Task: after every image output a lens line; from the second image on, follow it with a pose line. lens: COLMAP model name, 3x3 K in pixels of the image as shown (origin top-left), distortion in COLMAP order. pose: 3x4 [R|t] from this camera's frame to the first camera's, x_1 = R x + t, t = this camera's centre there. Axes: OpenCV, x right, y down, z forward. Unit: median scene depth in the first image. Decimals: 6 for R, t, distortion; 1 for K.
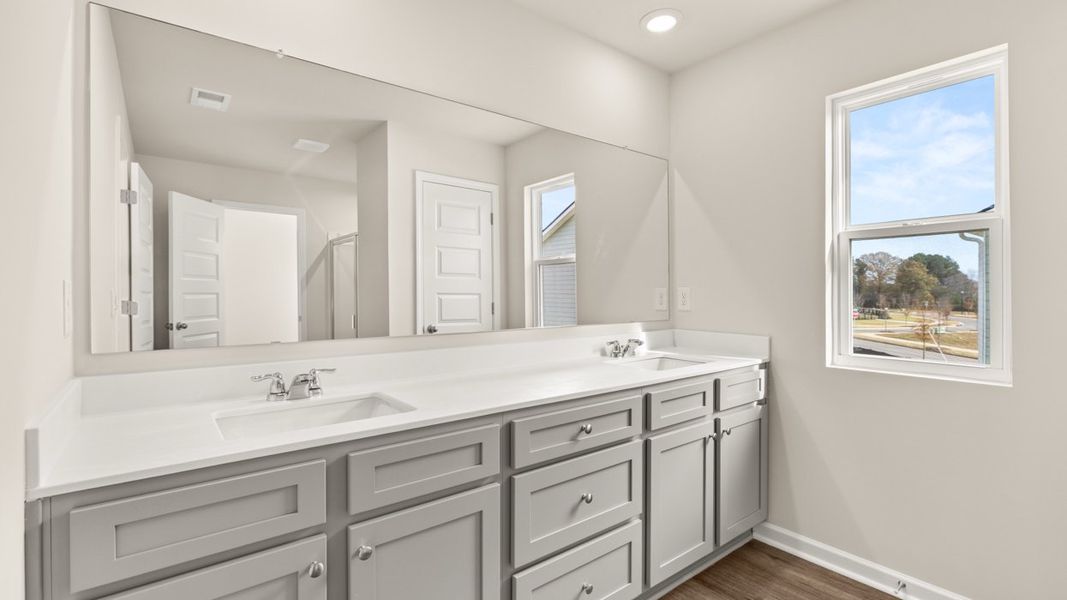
lens RADIAL K [[471.1, 0, 532.1], [0, 471.1, 296.4], [0, 0, 1]] dist [-0.003521, -0.000107]
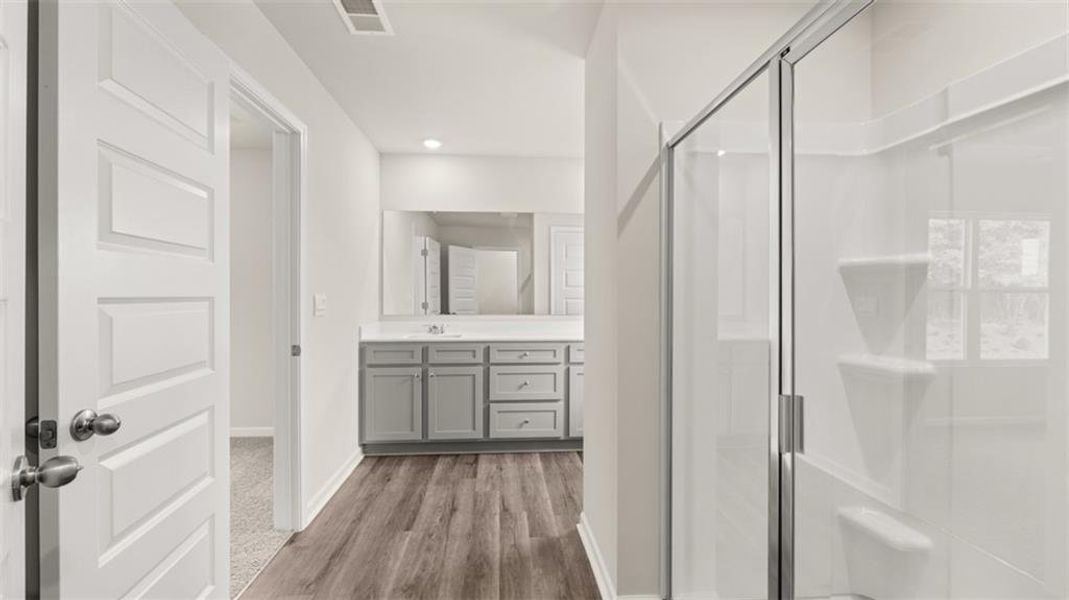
lens RADIAL K [[435.6, 0, 535.6], [0, 435.6, 305.1], [0, 0, 1]] dist [0.001290, 0.000065]
pose [[0.838723, 0.012227, -0.544421, 1.013821], [-0.007893, 0.999916, 0.010297, 0.007926], [0.544501, -0.004340, 0.838749, -0.617407]]
